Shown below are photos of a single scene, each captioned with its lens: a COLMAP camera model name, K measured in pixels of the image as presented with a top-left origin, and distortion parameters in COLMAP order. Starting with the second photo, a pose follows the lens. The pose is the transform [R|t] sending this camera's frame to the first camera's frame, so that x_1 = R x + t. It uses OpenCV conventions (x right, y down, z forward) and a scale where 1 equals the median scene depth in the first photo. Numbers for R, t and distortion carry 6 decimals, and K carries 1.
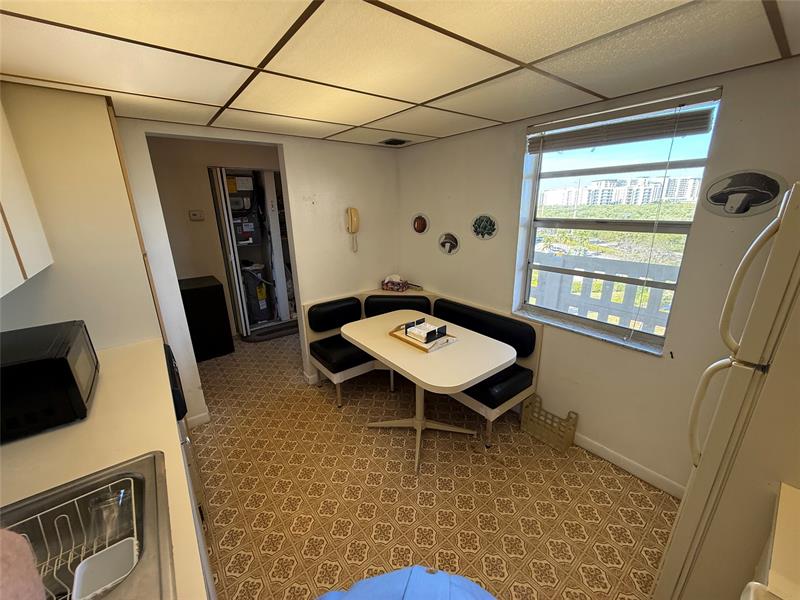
lens RADIAL K [[318.5, 0, 395.1], [0, 318.5, 300.2], [0, 0, 1]] dist [0.000366, 0.000899]
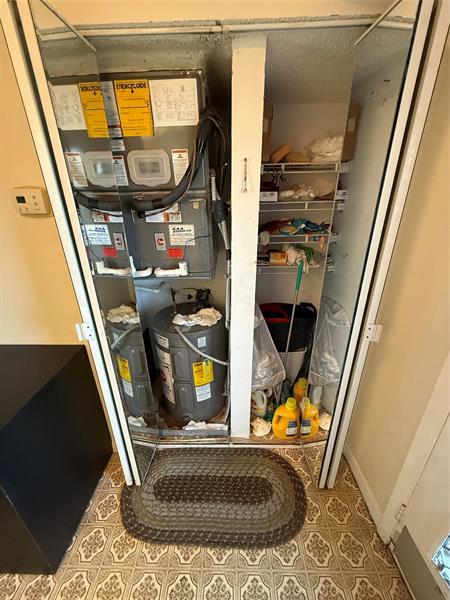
lens RADIAL K [[238.9, 0, 224.0], [0, 238.9, 296.2], [0, 0, 1]] dist [0.000366, 0.000899]
pose [[0.771377, 0.251171, -0.584714, -0.033592], [-0.177234, 0.967254, 0.181682, -0.031609], [0.611200, -0.036515, 0.790633, 0.115263]]
